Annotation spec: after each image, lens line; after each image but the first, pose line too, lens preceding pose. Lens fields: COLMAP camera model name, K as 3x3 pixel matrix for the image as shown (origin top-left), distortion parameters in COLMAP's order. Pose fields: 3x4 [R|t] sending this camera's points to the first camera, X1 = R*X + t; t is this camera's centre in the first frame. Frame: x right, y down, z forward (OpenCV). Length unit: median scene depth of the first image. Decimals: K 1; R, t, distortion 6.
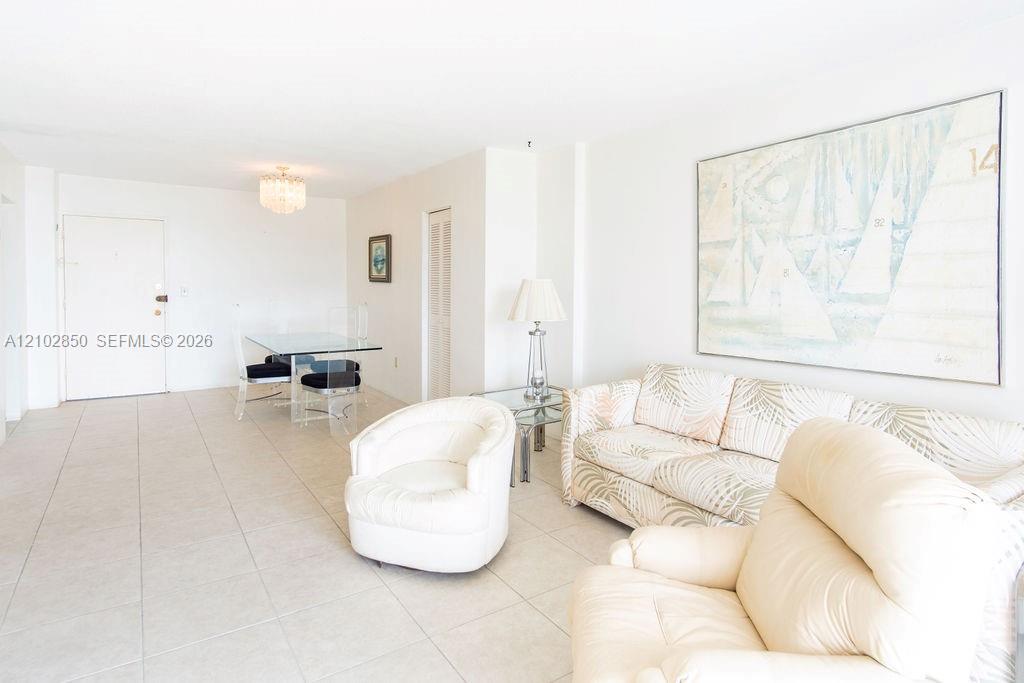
lens RADIAL K [[579.4, 0, 516.3], [0, 579.4, 290.6], [0, 0, 1]] dist [0.002430, 0.001721]
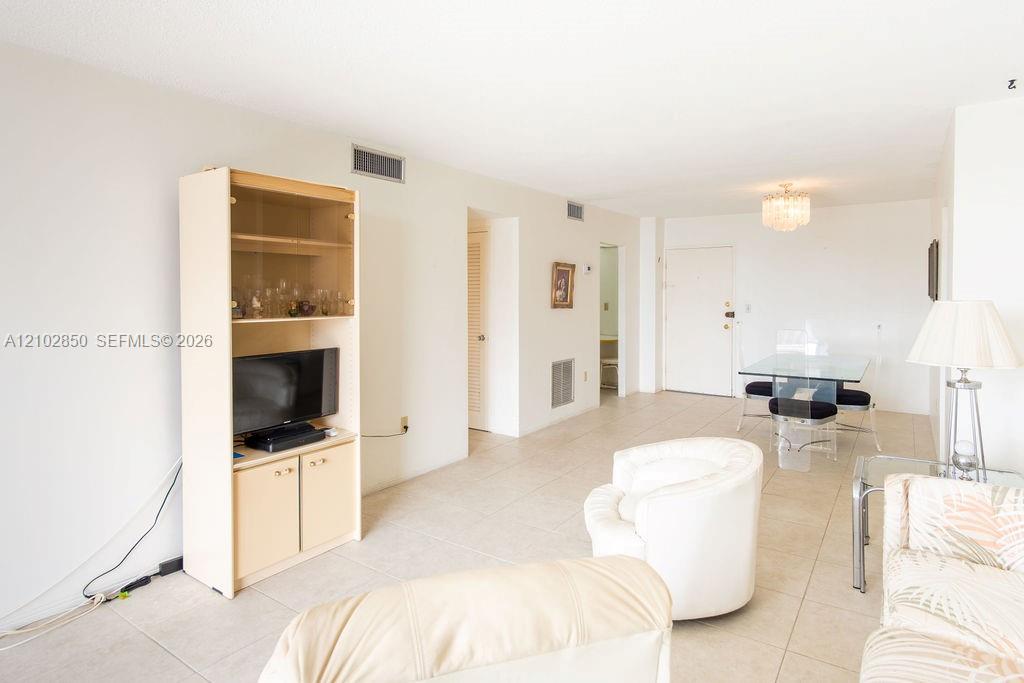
lens RADIAL K [[567.6, 0, 510.9], [0, 567.6, 293.9], [0, 0, 1]] dist [0.008728, 0.001290]
pose [[0.362375, -0.006698, -0.932008, 0.532226], [-0.011016, 0.999874, -0.011469, -0.017988], [0.931967, 0.014423, 0.362256, 0.359124]]
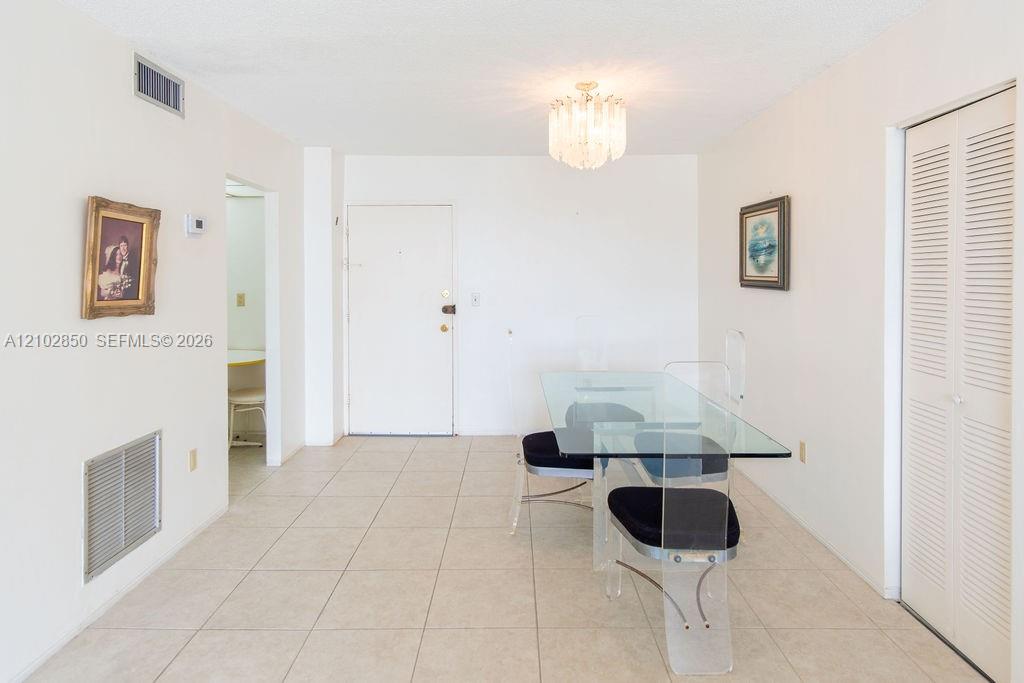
lens RADIAL K [[570.7, 0, 510.0], [0, 570.7, 289.2], [0, 0, 1]] dist [0.029604, 0.000432]
pose [[0.829889, 0.005482, -0.557902, -0.256998], [-0.000805, 0.999962, 0.008628, -0.035259], [0.557928, -0.006711, 0.829862, 0.823773]]
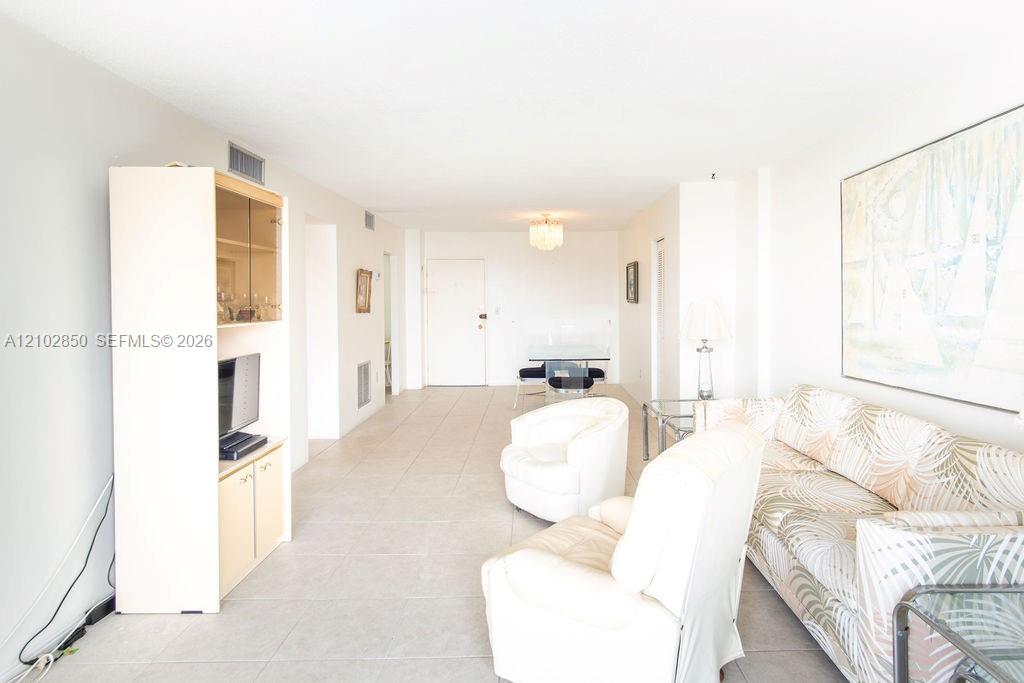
lens RADIAL K [[572.1, 0, 530.6], [0, 572.1, 301.9], [0, 0, 1]] dist [0.002109, 0.000883]
pose [[0.830757, -0.009330, -0.556557, 0.438781], [0.003598, 0.999929, -0.011393, -0.008291], [0.556623, 0.007462, 0.830731, -0.104137]]
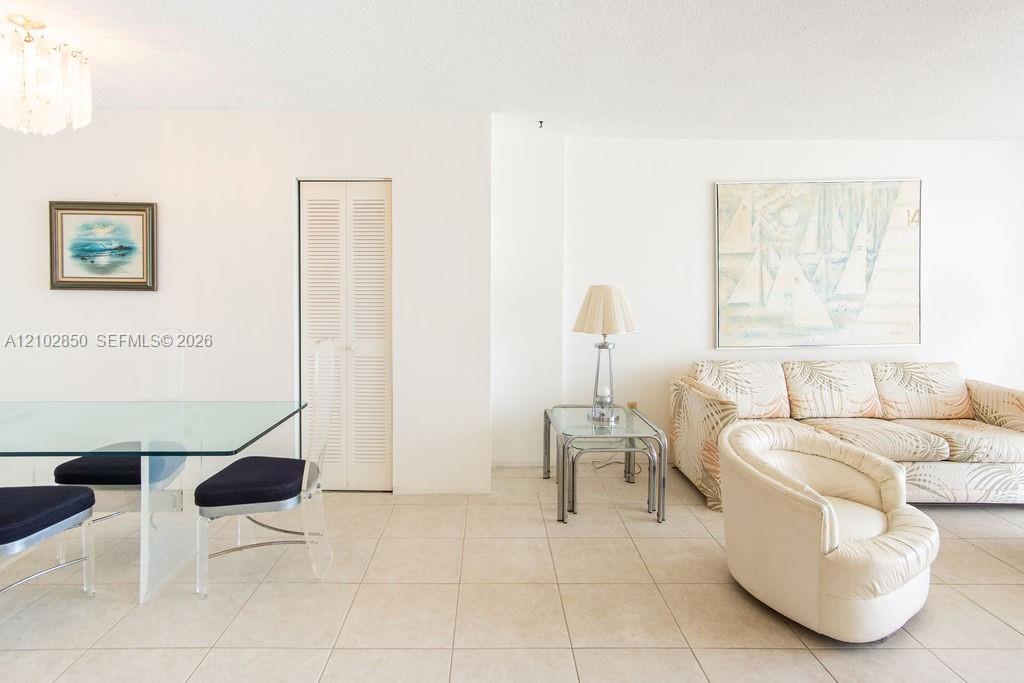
lens RADIAL K [[567.6, 0, 510.9], [0, 567.6, 293.9], [0, 0, 1]] dist [0.008728, 0.001290]
pose [[0.529374, -0.024113, 0.848046, -0.928365], [0.014149, 0.999708, 0.019593, -0.030843], [-0.848270, 0.001627, 0.529561, 0.792236]]
